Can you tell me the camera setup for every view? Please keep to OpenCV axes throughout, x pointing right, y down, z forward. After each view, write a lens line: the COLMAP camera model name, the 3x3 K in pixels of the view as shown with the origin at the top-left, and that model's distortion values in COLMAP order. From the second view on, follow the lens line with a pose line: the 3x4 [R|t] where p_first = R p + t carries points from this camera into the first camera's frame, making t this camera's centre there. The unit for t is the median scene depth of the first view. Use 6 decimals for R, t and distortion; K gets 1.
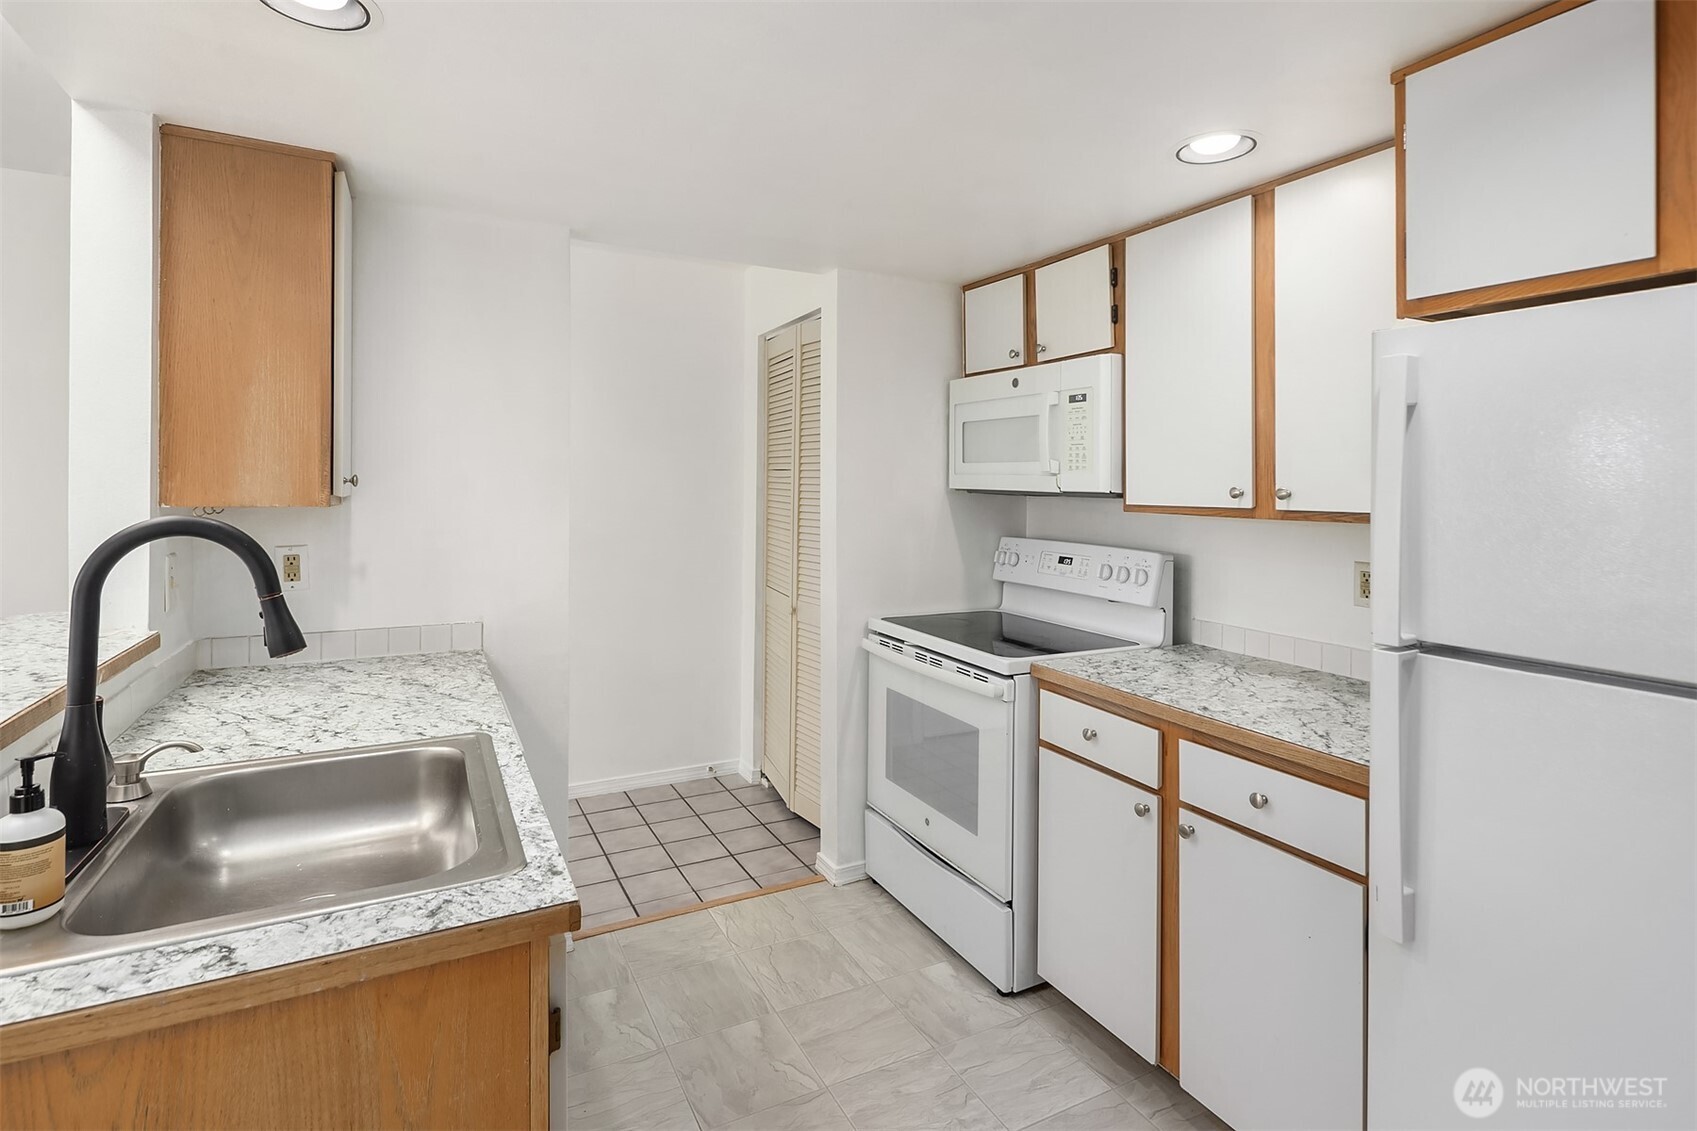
lens RADIAL K [[832.0, 0, 848.0], [0, 832.0, 478.1], [0, 0, 1]] dist [-0.005316, -0.000911]
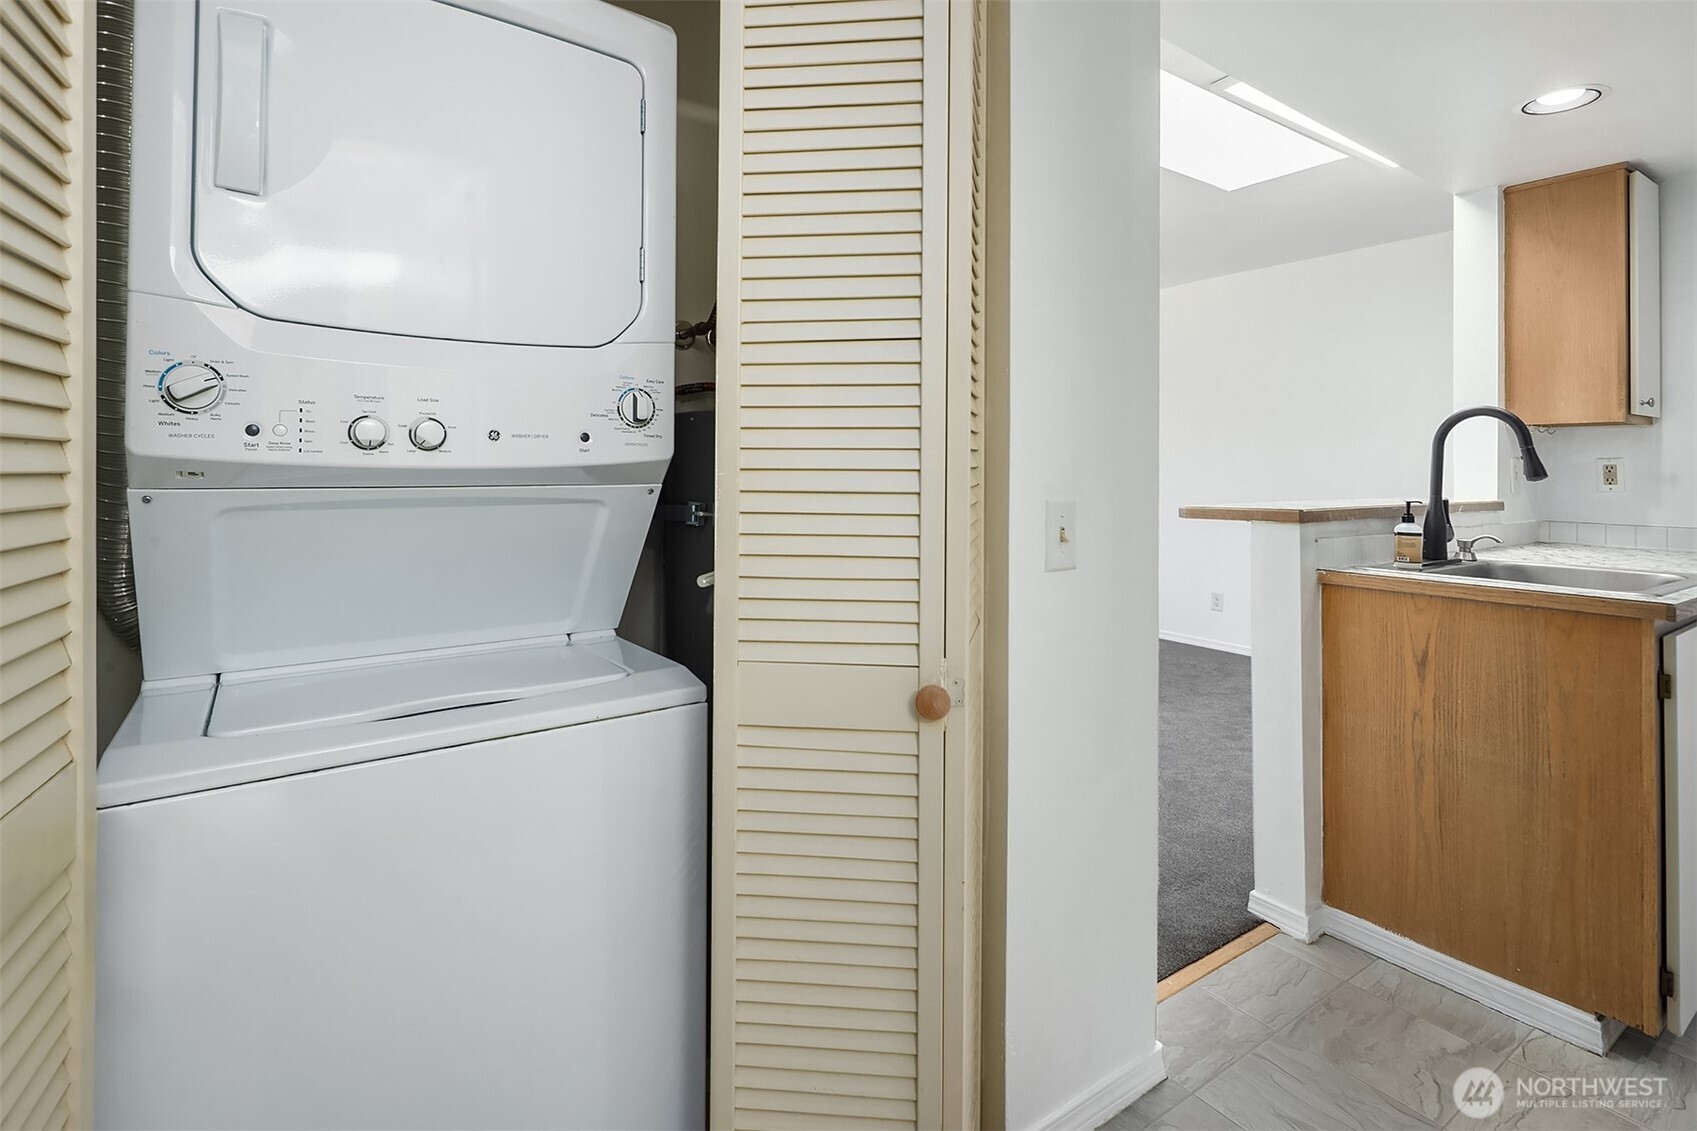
lens RADIAL K [[832.0, 0, 848.0], [0, 832.0, 478.1], [0, 0, 1]] dist [-0.005316, -0.000911]
pose [[0.122596, -0.002733, -0.992453, 0.722666], [0.003521, 0.999991, -0.002319, 0.161135], [0.992450, -0.003210, 0.122604, -0.550907]]
